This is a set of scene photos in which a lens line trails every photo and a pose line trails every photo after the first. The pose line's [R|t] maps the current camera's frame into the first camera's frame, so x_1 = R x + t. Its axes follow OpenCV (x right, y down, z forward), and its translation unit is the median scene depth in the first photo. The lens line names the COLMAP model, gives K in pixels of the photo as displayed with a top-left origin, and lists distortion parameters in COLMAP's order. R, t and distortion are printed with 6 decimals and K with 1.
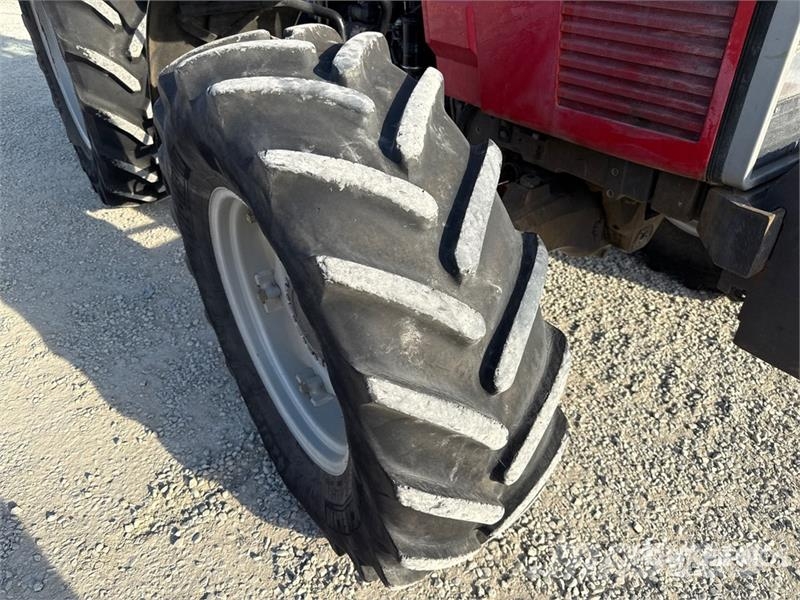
lens RADIAL K [[571.5, 0, 392.4], [0, 571.5, 304.1], [0, 0, 1]] dist [0.004860, -0.000105]
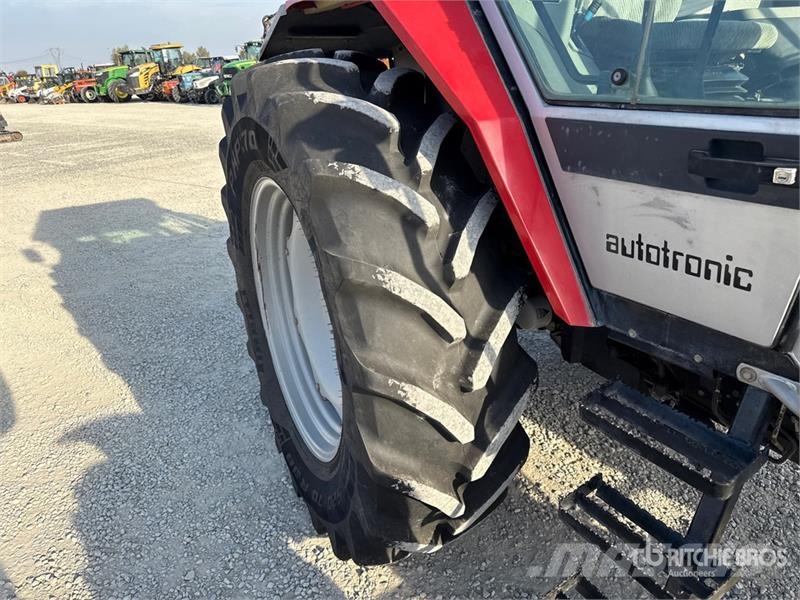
lens RADIAL K [[567.2, 0, 400.0], [0, 567.2, 300.0], [0, 0, 1]] dist [0.087396, -0.130484]
pose [[0.990984, 0.031374, -0.130254, -0.473336], [-0.060307, 0.972592, -0.224560, -0.404277], [0.119638, 0.230390, 0.965716, 0.472001]]
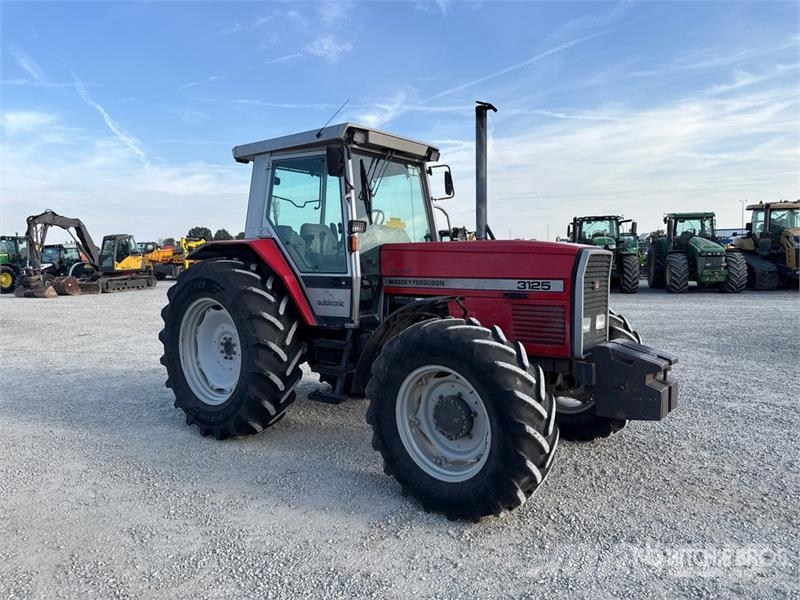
lens RADIAL K [[567.2, 0, 400.0], [0, 567.2, 300.0], [0, 0, 1]] dist [0.087396, -0.130484]
pose [[0.957620, -0.004293, 0.288002, -0.669898], [0.156308, 0.847595, -0.507099, 0.513112], [-0.241932, 0.530626, 0.812345, -0.799780]]
